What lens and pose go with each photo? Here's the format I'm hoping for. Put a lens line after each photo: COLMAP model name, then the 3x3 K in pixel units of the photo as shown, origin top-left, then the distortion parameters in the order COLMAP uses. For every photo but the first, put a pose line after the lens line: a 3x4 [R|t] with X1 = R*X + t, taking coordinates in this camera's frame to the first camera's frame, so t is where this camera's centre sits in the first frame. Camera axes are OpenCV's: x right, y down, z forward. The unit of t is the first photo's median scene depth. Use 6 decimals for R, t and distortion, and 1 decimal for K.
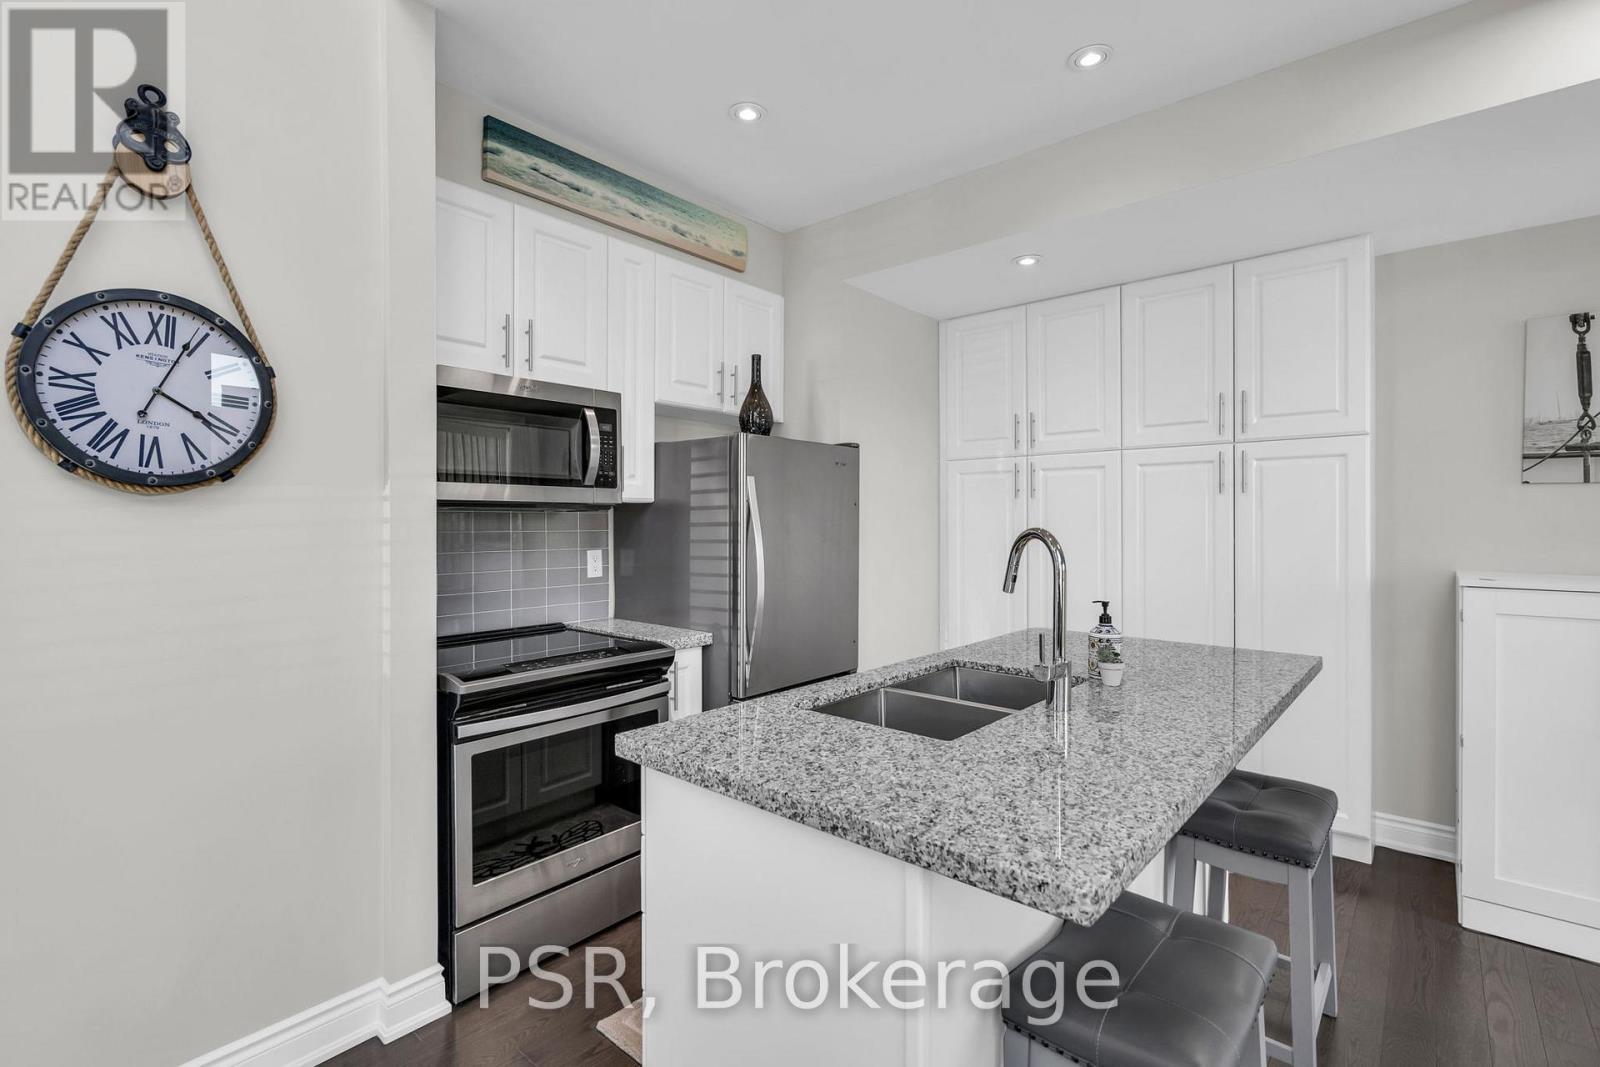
lens RADIAL K [[740.2, 0, 802.8], [0, 740.2, 521.1], [0, 0, 1]] dist [-0.000877, 0.000911]
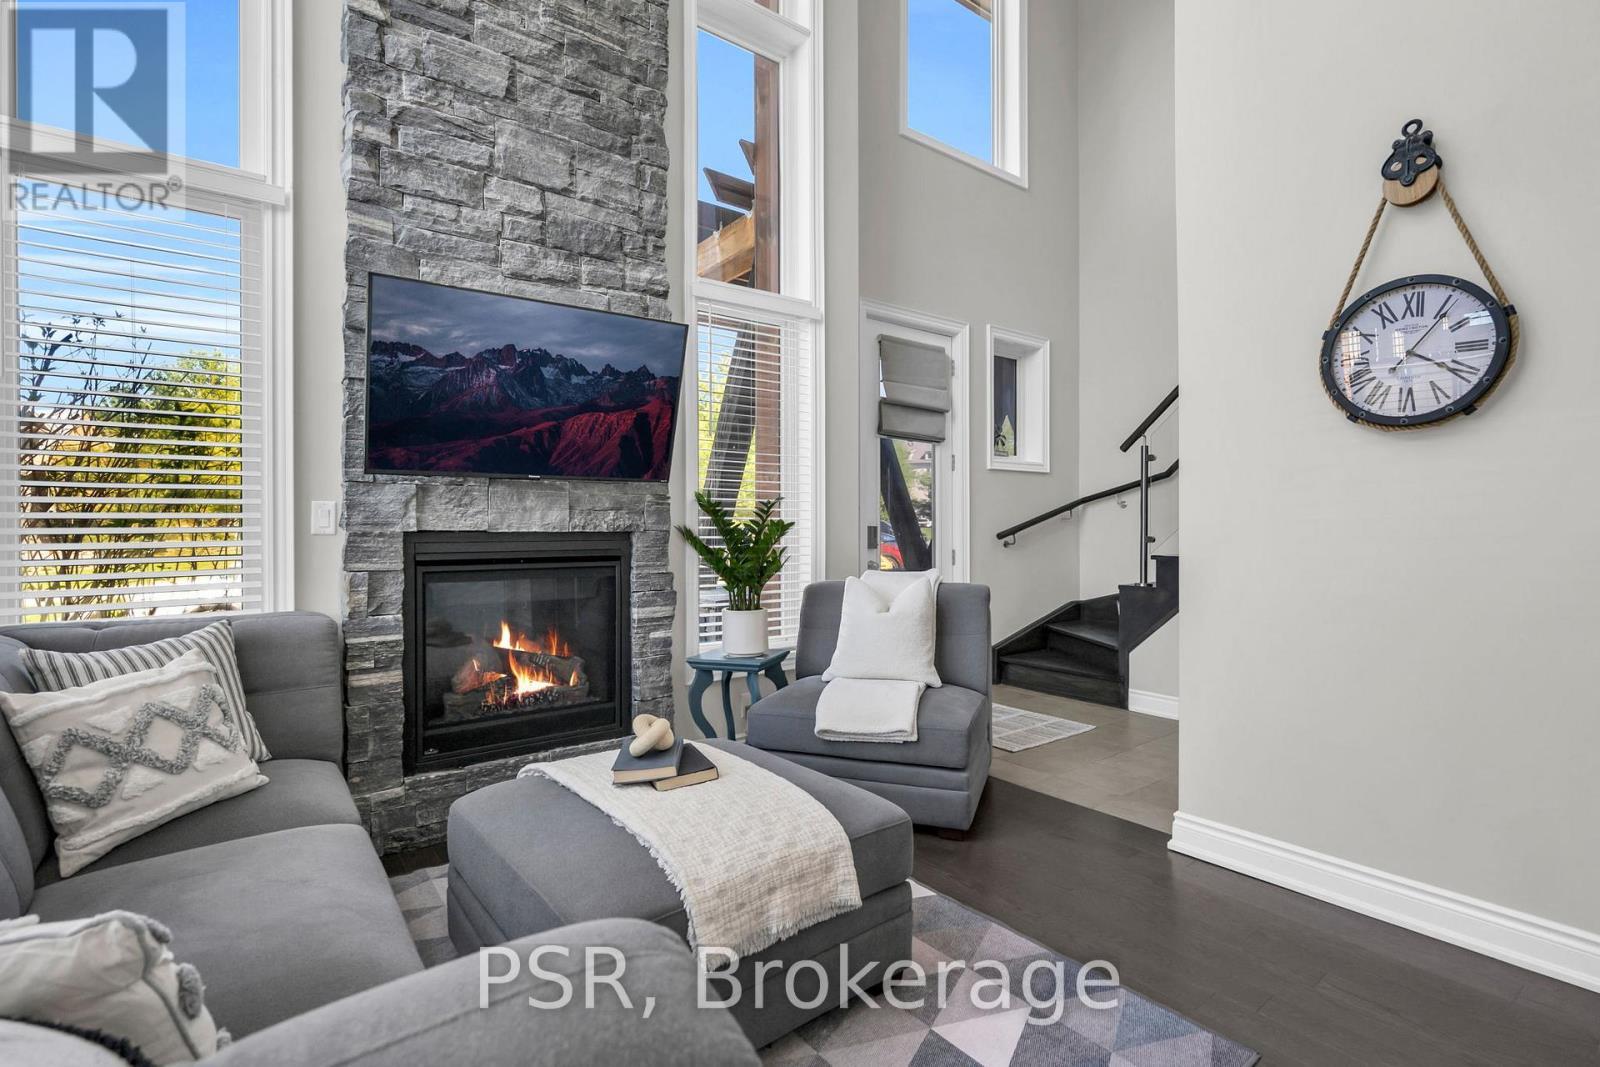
lens RADIAL K [[709.7, 0, 775.0], [0, 709.7, 525.3], [0, 0, 1]] dist [-0.002603, 0.000017]
pose [[-0.236755, 0.000964, -0.971569, 0.348660], [0.002457, 0.999997, 0.000394, 0.072231], [0.971566, -0.002294, -0.236757, 0.112228]]
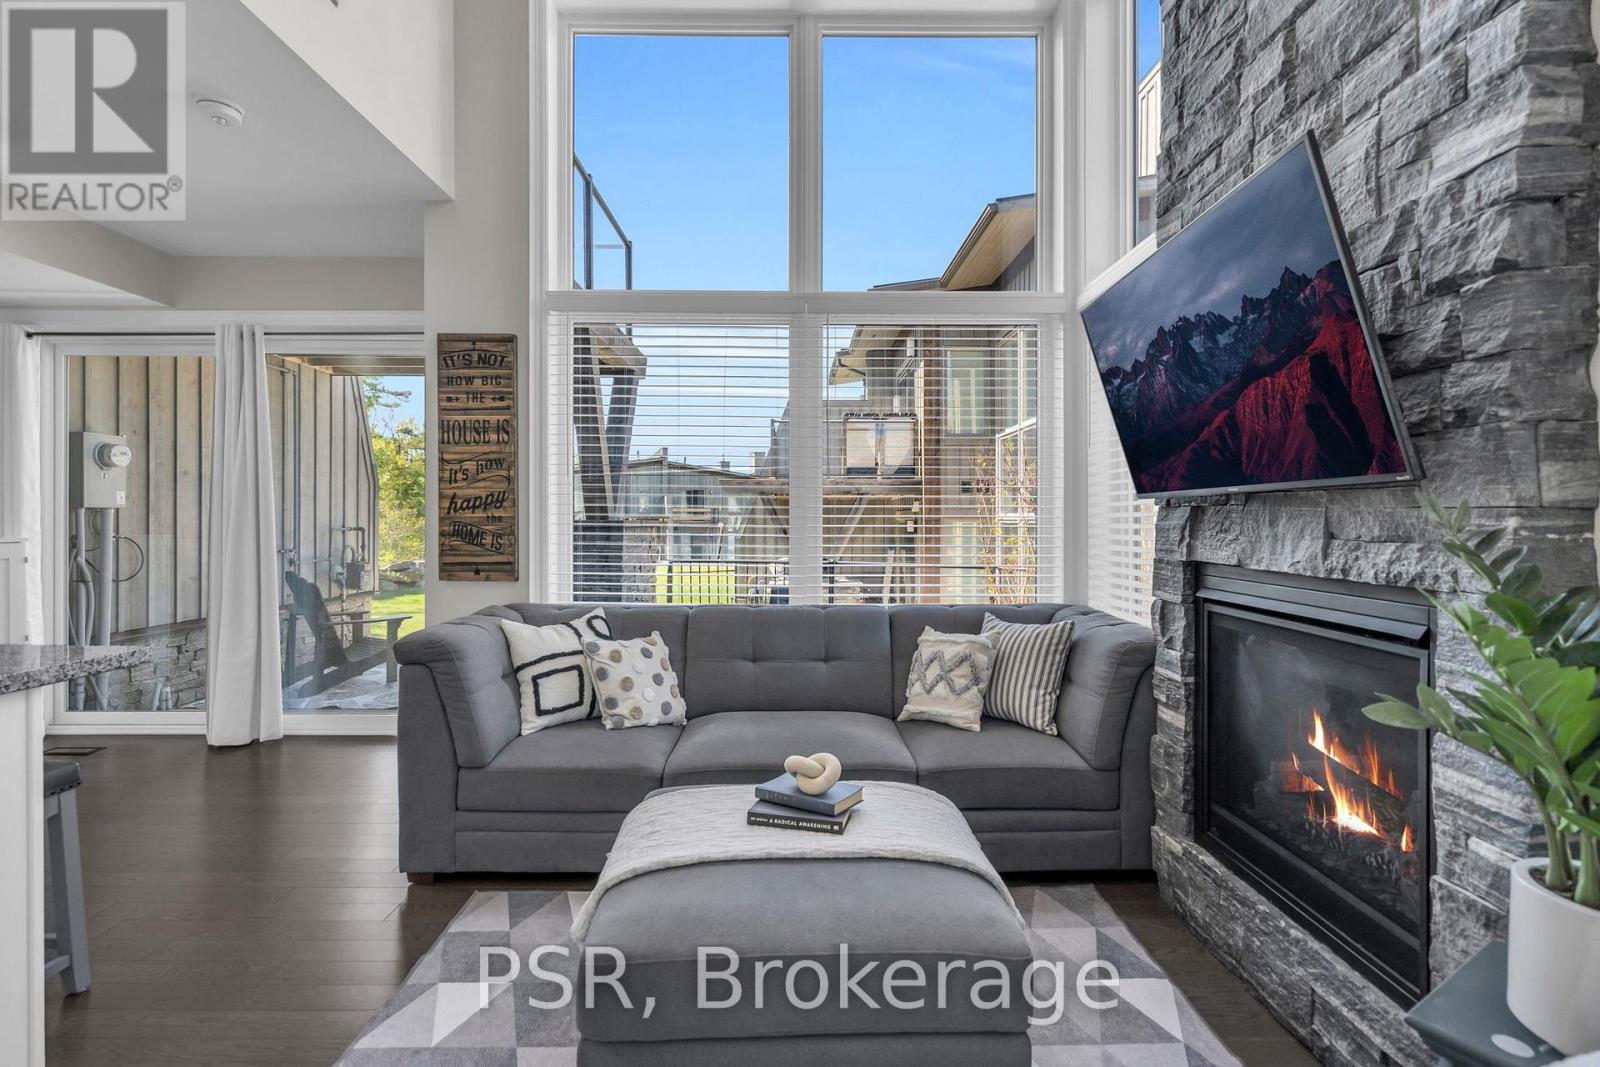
lens RADIAL K [[740.2, 0, 802.8], [0, 740.2, 521.1], [0, 0, 1]] dist [-0.000877, 0.000911]
pose [[-0.658373, -0.003184, 0.752685, -0.811521], [-0.001017, 0.999994, 0.003341, 0.030712], [-0.752691, 0.001434, -0.658372, 0.318538]]
